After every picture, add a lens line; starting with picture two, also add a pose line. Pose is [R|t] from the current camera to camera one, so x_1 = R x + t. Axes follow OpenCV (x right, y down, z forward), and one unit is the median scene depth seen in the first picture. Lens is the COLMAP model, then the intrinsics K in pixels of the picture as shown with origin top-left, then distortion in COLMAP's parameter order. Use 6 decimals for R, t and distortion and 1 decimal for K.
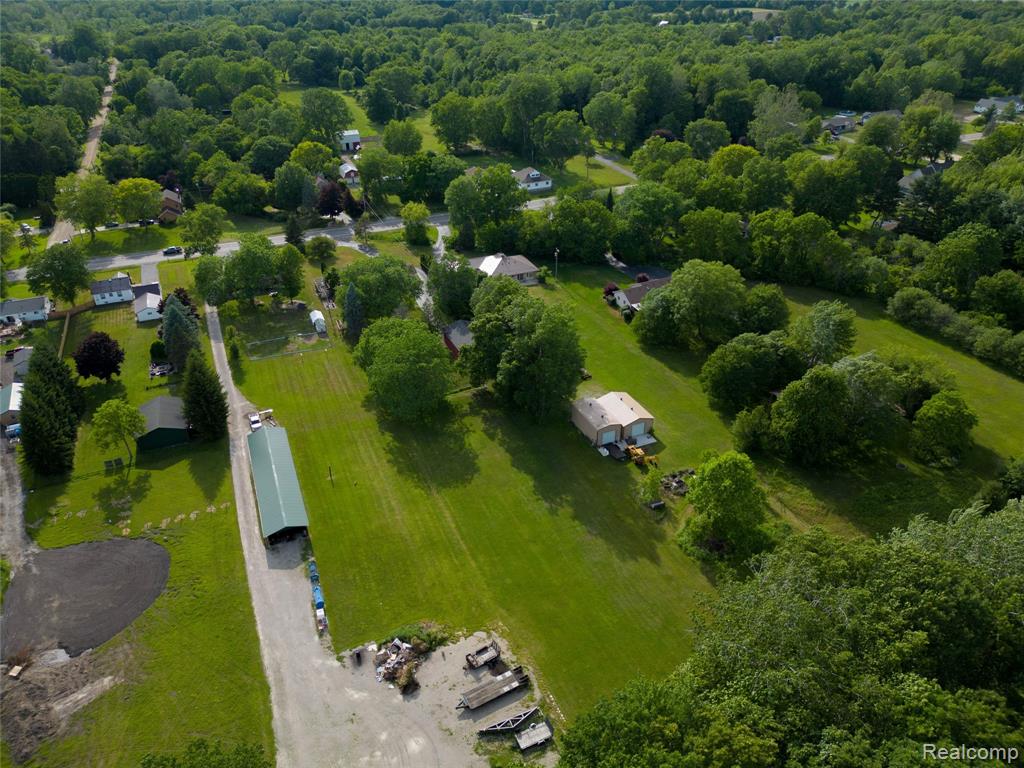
lens RADIAL K [[720.2, 0, 510.7], [0, 720.2, 377.8], [0, 0, 1]] dist [0.058669, -0.052266]
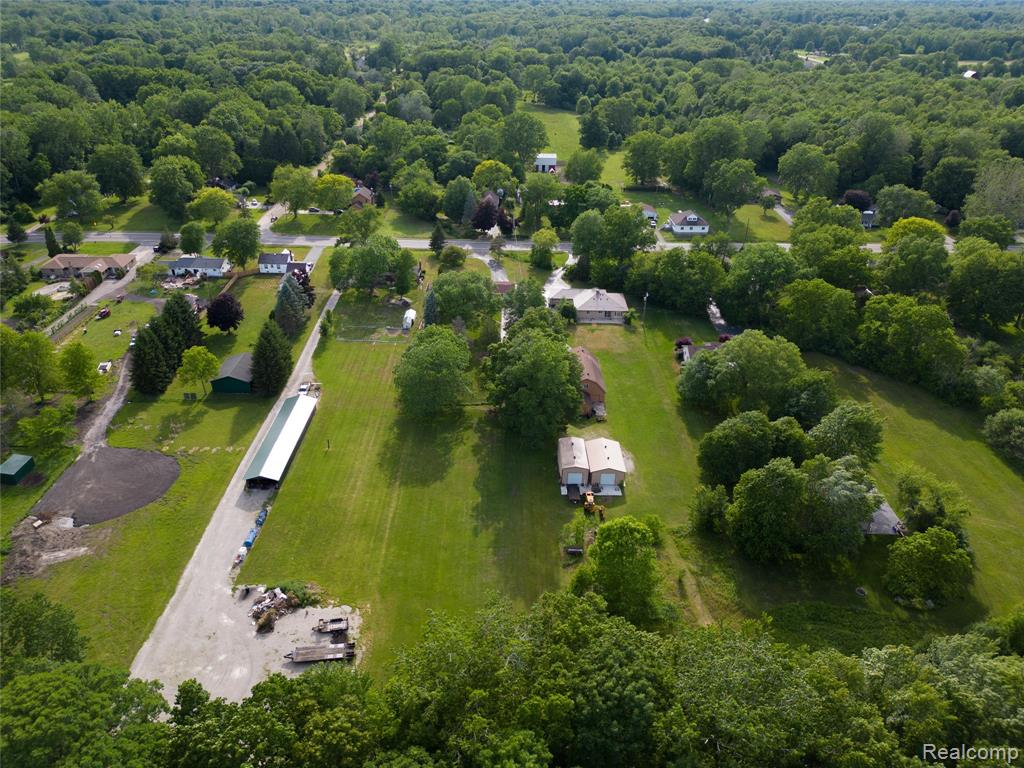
lens RADIAL K [[720.2, 0, 511.4], [0, 720.2, 377.5], [0, 0, 1]] dist [0.058669, -0.052266]
pose [[0.923043, 0.214011, -0.319673, 0.221025], [-0.222495, 0.974880, 0.010208, -0.030463], [0.313827, 0.061703, 0.947473, -0.007504]]
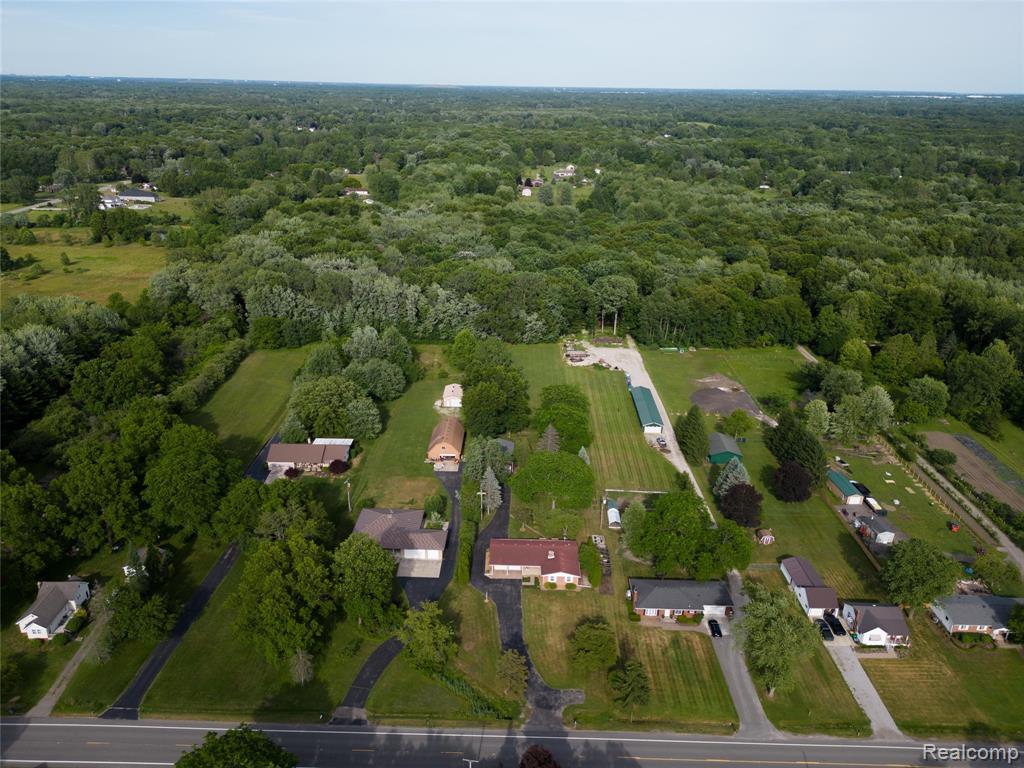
lens RADIAL K [[720.2, 0, 507.9], [0, 720.2, 379.3], [0, 0, 1]] dist [0.058669, -0.052266]
pose [[-0.912031, -0.156732, 0.378991, -0.410573], [0.202920, 0.630604, 0.749108, -0.830864], [-0.356402, 0.760114, -0.543326, 1.235773]]
